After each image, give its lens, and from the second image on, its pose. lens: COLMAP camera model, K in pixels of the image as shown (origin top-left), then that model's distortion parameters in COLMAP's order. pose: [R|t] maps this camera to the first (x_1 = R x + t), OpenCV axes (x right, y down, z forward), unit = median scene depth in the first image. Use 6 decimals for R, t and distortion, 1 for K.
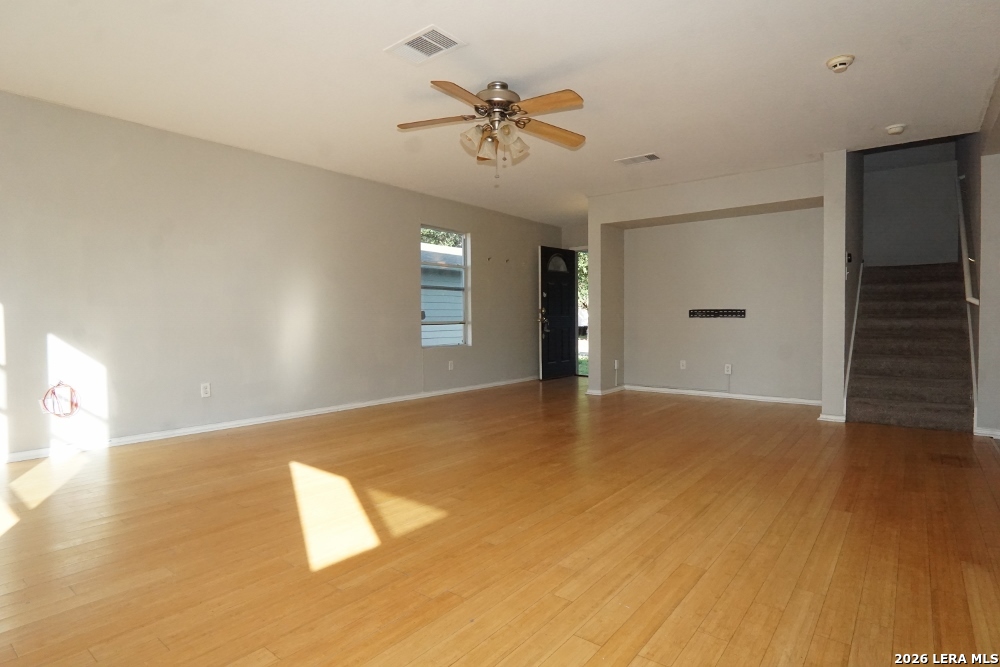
lens RADIAL K [[532.0, 0, 501.3], [0, 532.0, 331.0], [0, 0, 1]] dist [-0.034764, 0.010295]
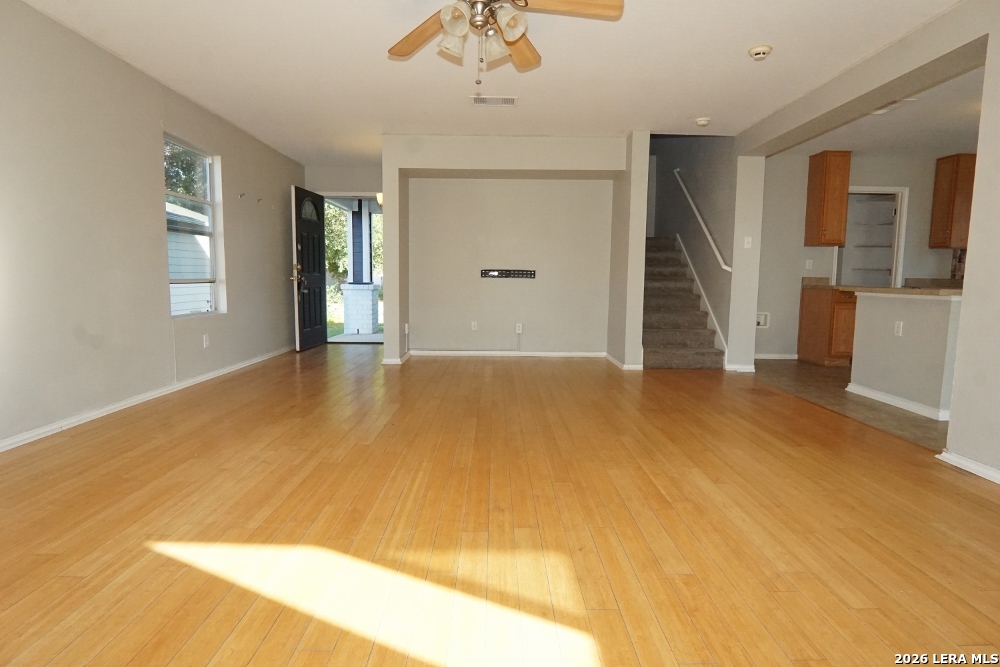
lens RADIAL K [[532.0, 0, 501.3], [0, 532.0, 331.0], [0, 0, 1]] dist [-0.034764, 0.010295]
pose [[0.775914, -0.050250, 0.628834, -0.333550], [0.001369, 0.996954, 0.077978, -0.004709], [-0.630837, -0.059643, 0.773620, 0.290067]]
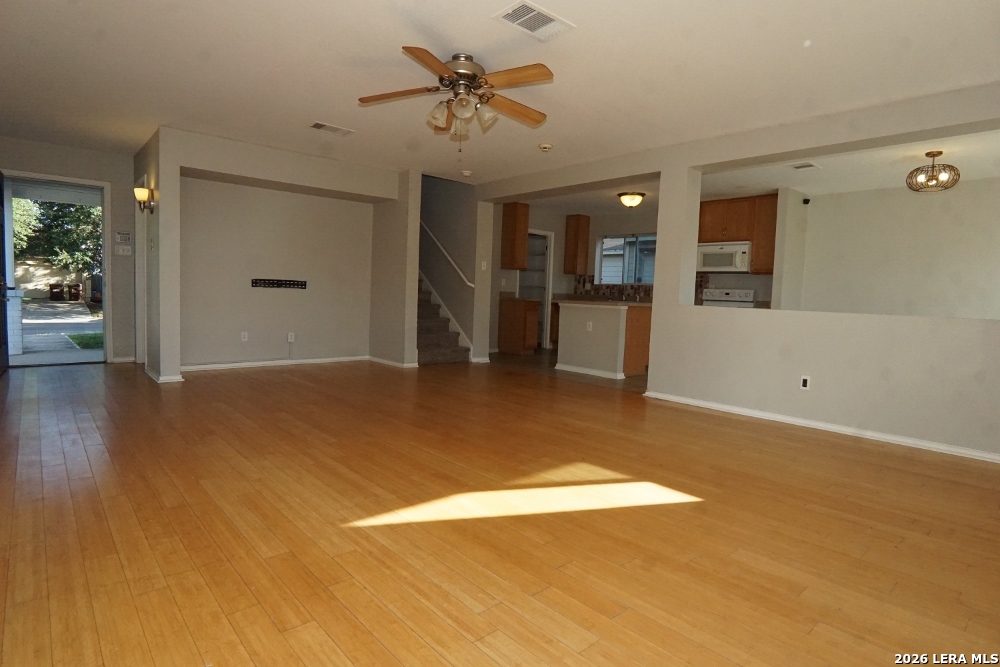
lens RADIAL K [[532.0, 0, 501.3], [0, 532.0, 331.0], [0, 0, 1]] dist [-0.034764, 0.010295]
pose [[0.163849, -0.058129, 0.984771, -0.720665], [-0.010169, 0.998110, 0.060608, -0.011435], [-0.986433, -0.019945, 0.162948, 0.550546]]
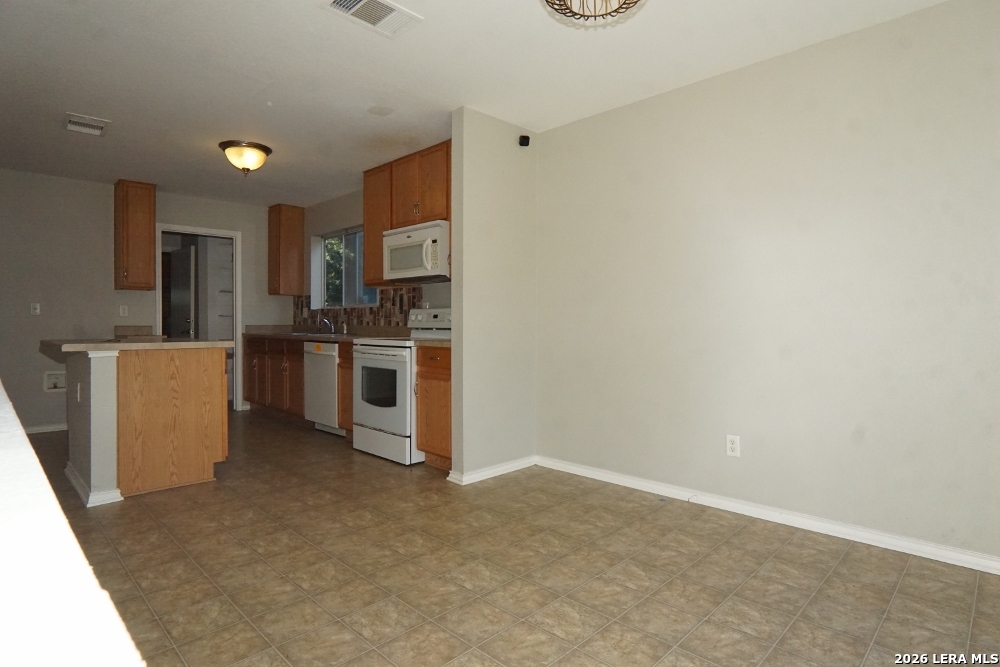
lens RADIAL K [[532.0, 0, 501.3], [0, 532.0, 331.0], [0, 0, 1]] dist [-0.034764, 0.010295]
pose [[0.106847, -0.009629, 0.994229, 0.095794], [0.026336, 0.999630, 0.006851, -0.011643], [-0.993927, 0.025452, 0.107061, -0.097136]]
